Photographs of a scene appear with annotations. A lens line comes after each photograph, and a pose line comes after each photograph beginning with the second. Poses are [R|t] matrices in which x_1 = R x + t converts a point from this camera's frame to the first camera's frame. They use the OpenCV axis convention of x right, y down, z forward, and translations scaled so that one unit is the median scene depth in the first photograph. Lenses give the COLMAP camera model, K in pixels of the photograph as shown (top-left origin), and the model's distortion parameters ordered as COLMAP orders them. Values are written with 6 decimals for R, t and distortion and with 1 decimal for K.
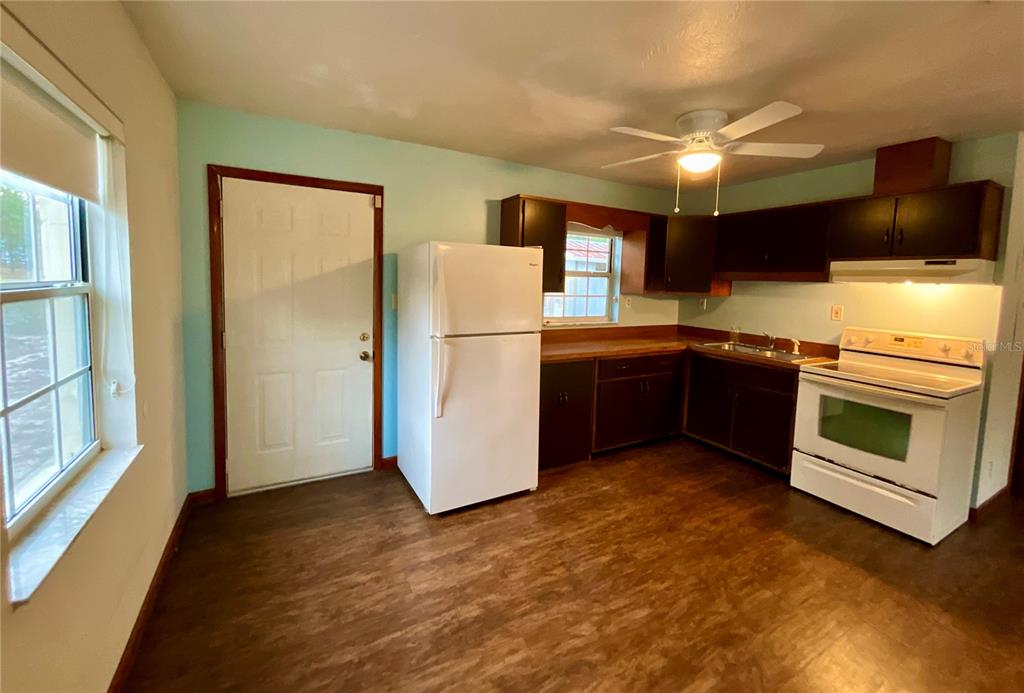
lens RADIAL K [[410.3, 0, 509.6], [0, 410.3, 314.8], [0, 0, 1]] dist [0.000409, 0.000594]
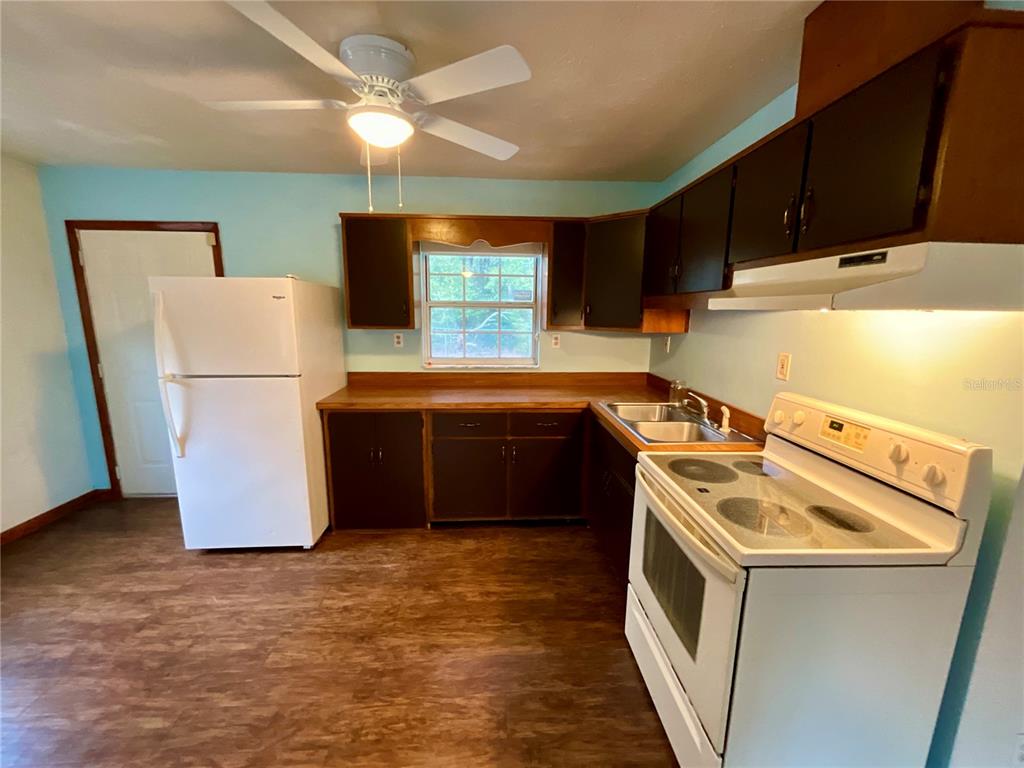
lens RADIAL K [[410.4, 0, 515.7], [0, 410.4, 385.9], [0, 0, 1]] dist [0.002949, 0.000030]
pose [[0.899158, 0.058816, -0.433653, 0.871149], [-0.019450, 0.995319, 0.094665, -0.027899], [0.437191, -0.076685, 0.896093, 0.424222]]
